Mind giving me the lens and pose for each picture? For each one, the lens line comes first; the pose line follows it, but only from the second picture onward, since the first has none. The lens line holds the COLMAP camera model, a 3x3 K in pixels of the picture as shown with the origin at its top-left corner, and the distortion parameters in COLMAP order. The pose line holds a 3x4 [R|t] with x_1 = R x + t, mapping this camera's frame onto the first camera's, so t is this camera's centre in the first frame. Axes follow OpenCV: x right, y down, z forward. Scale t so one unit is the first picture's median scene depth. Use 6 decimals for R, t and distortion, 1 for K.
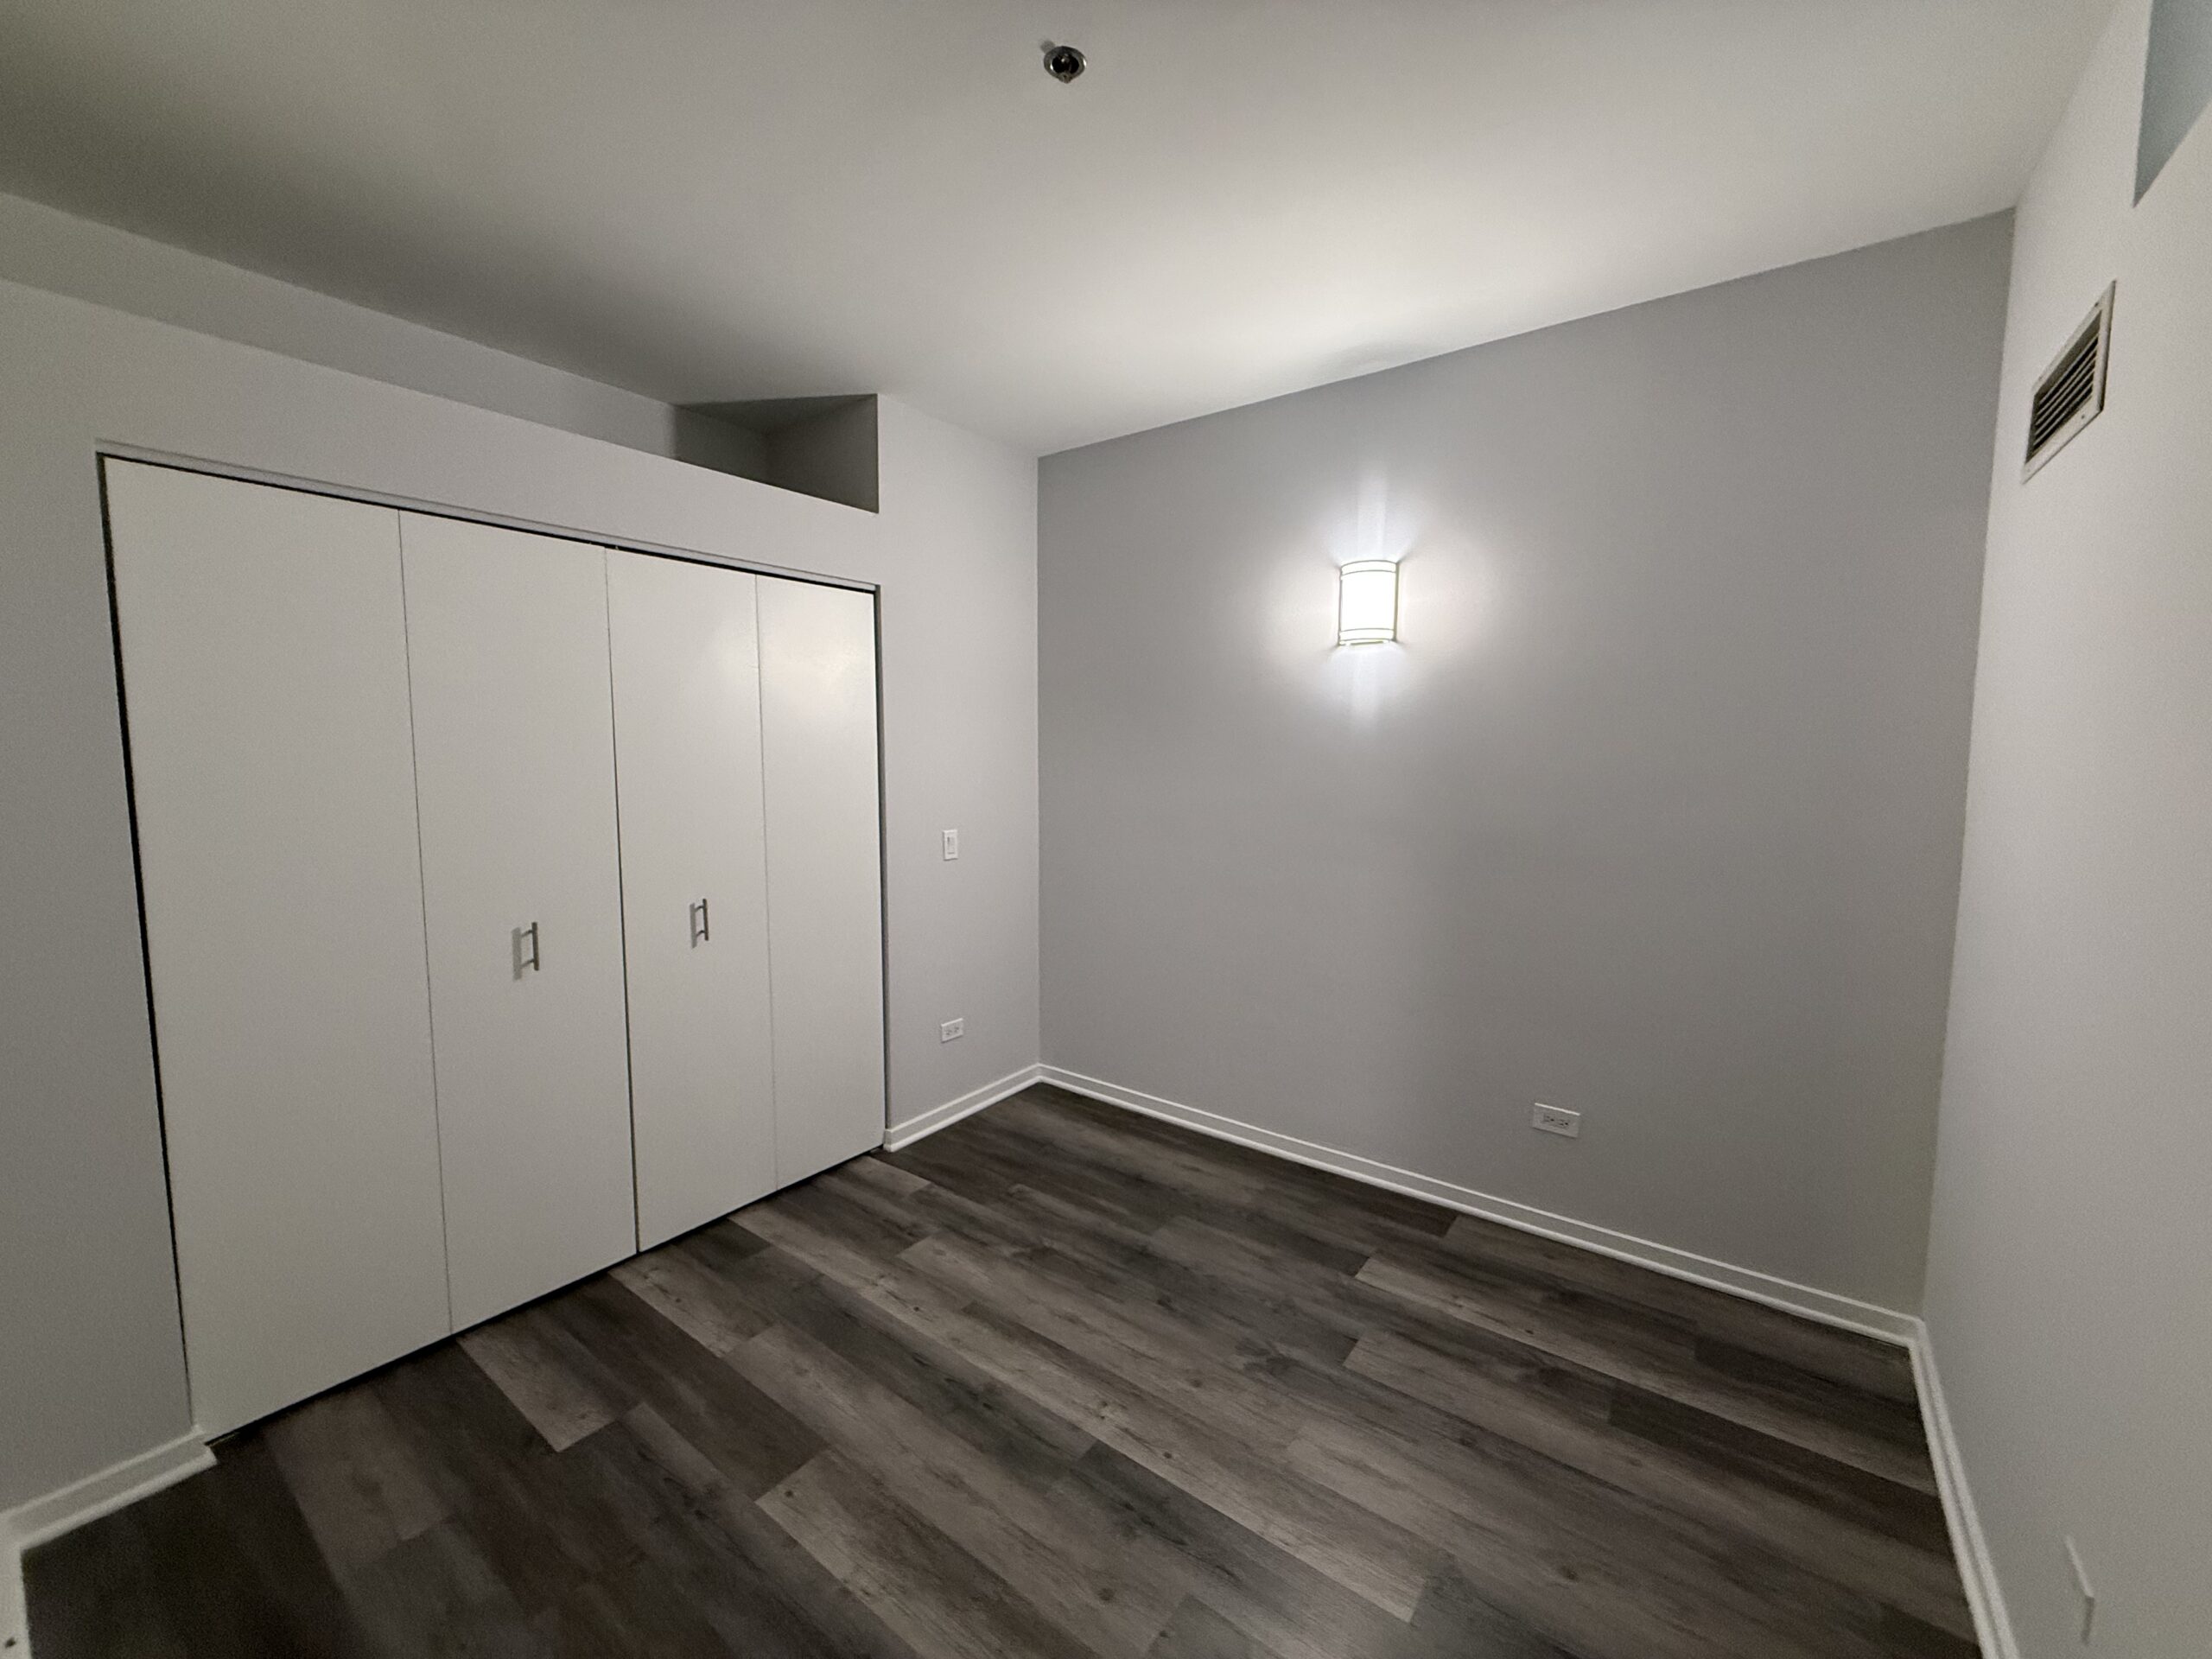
lens RADIAL K [[878.8, 0, 1099.4], [0, 878.8, 827.9], [0, 0, 1]] dist [-0.000642, -0.000359]
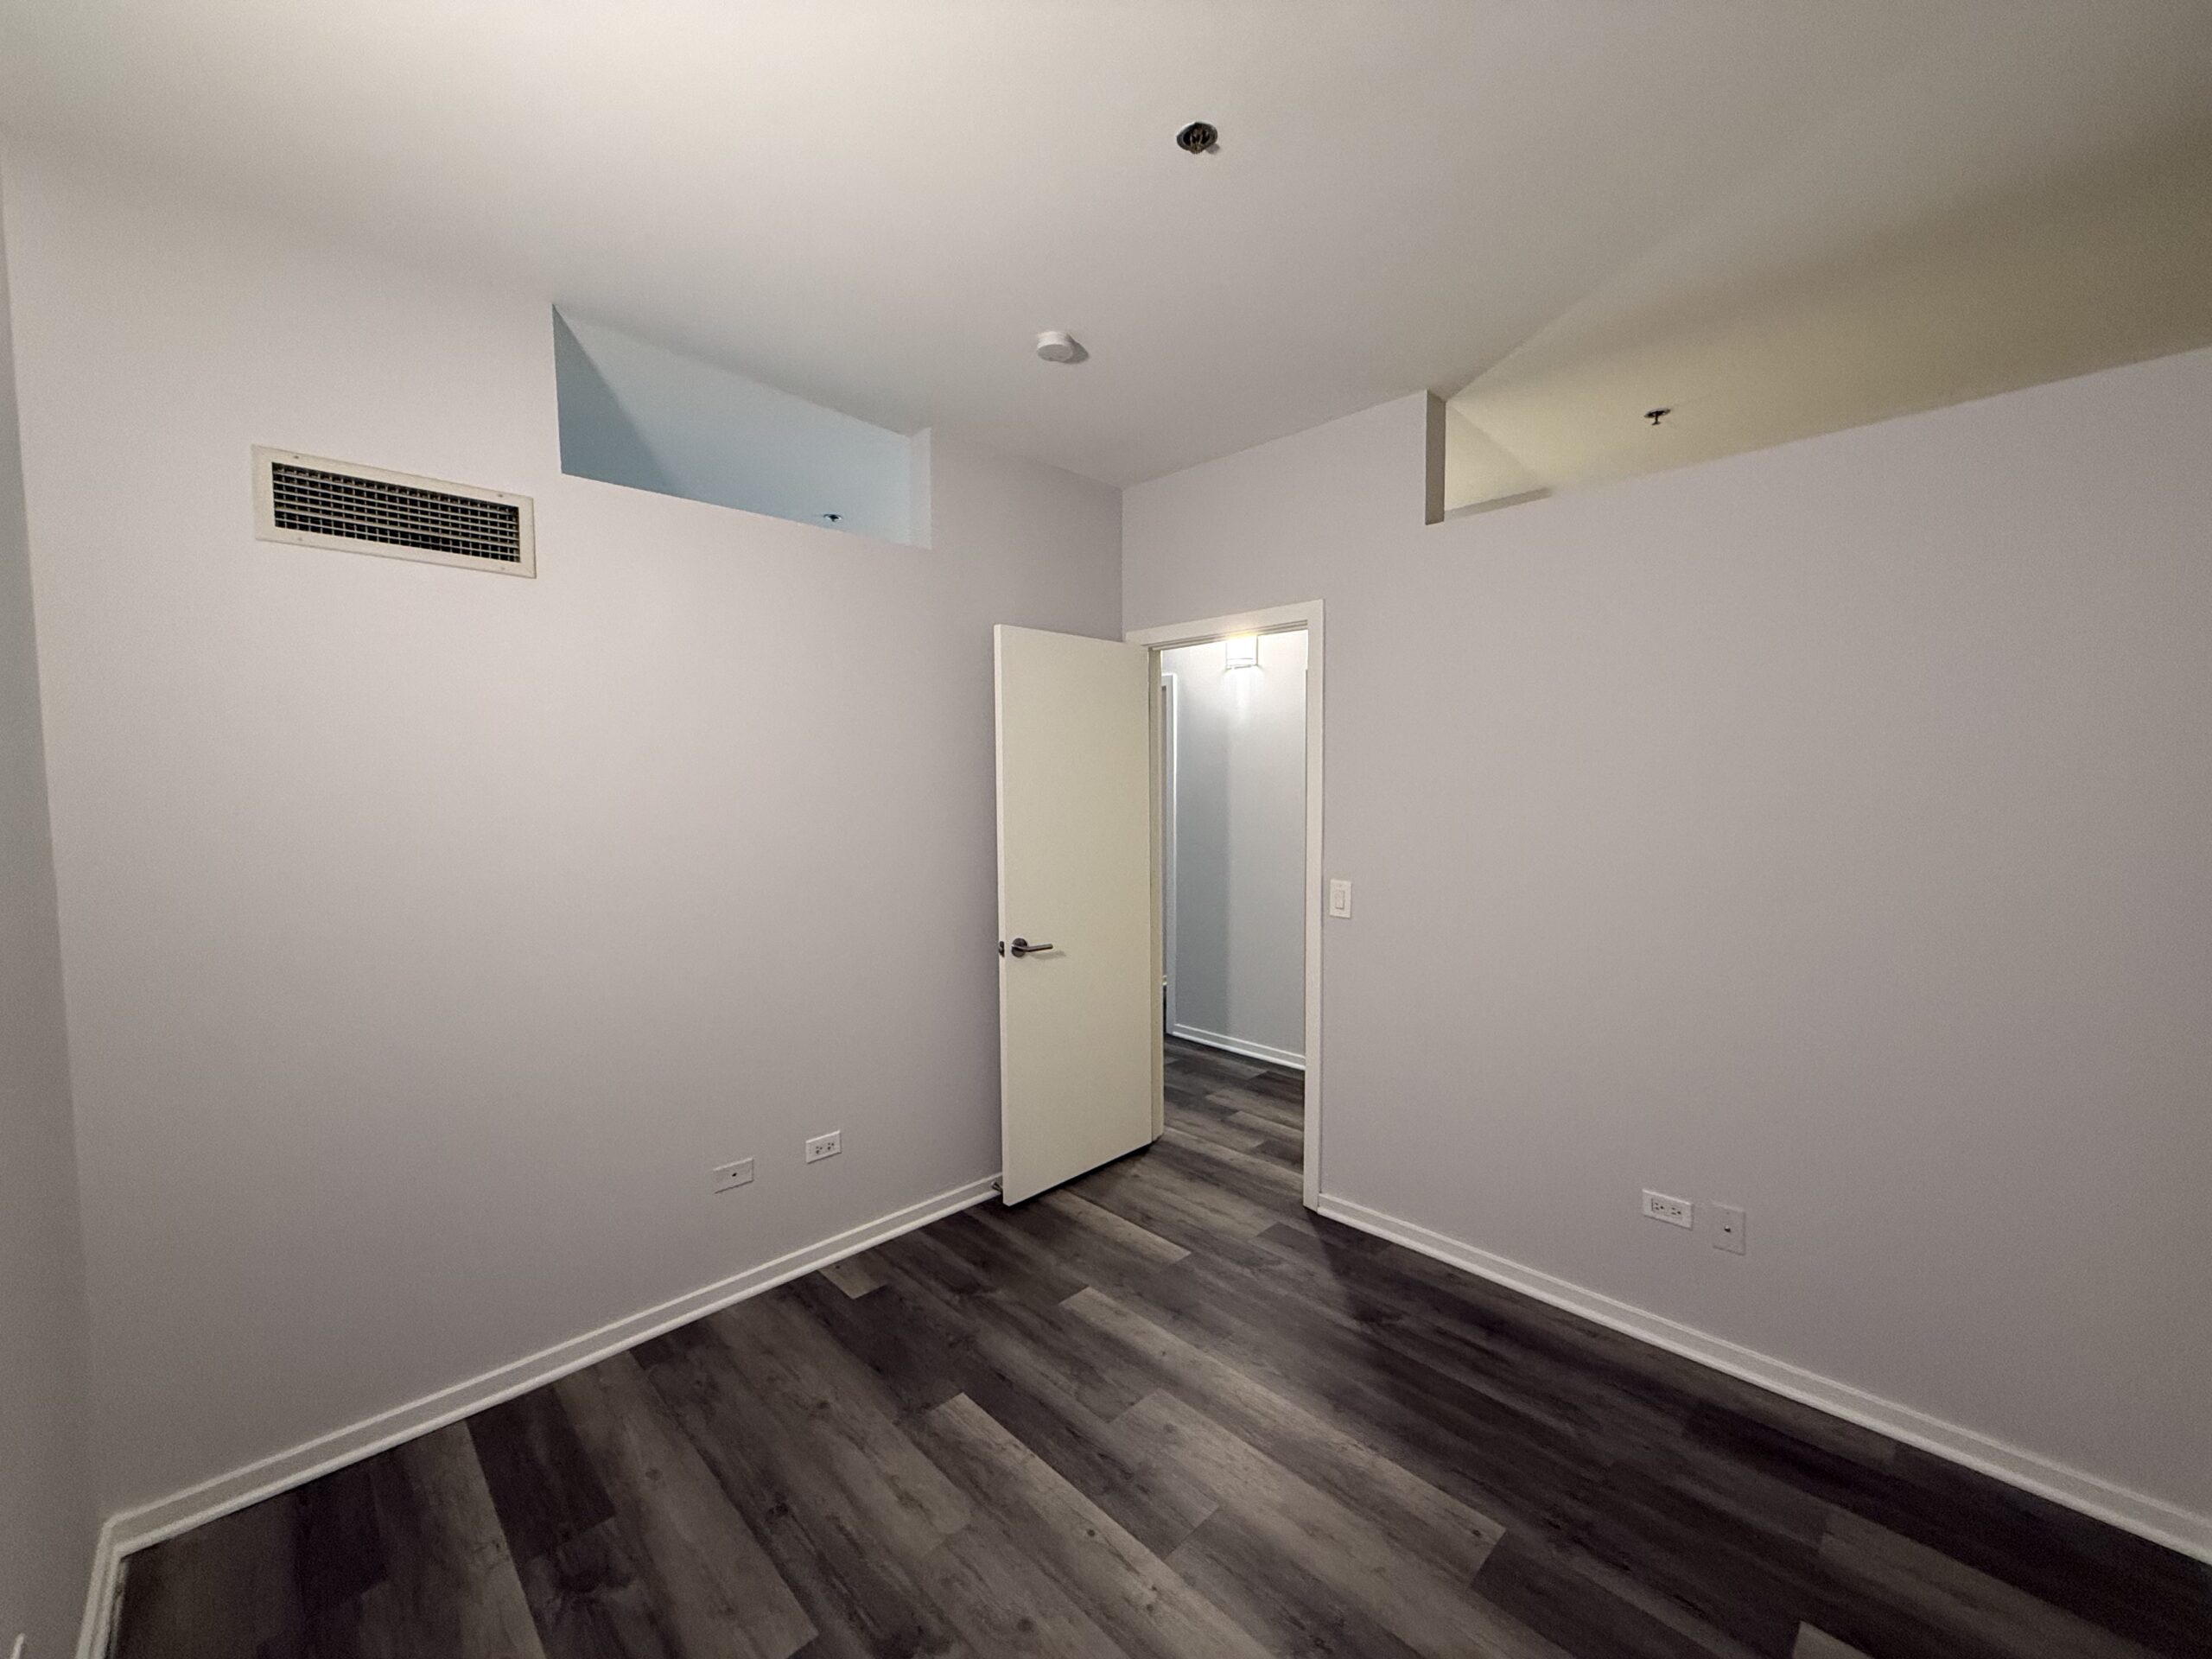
lens RADIAL K [[878.8, 0, 1099.4], [0, 878.8, 827.9], [0, 0, 1]] dist [-0.000642, -0.000359]
pose [[-0.987265, -0.004245, 0.159028, -0.076892], [0.019542, 0.988837, 0.147717, -0.177905], [-0.157880, 0.148944, -0.976161, 1.770264]]
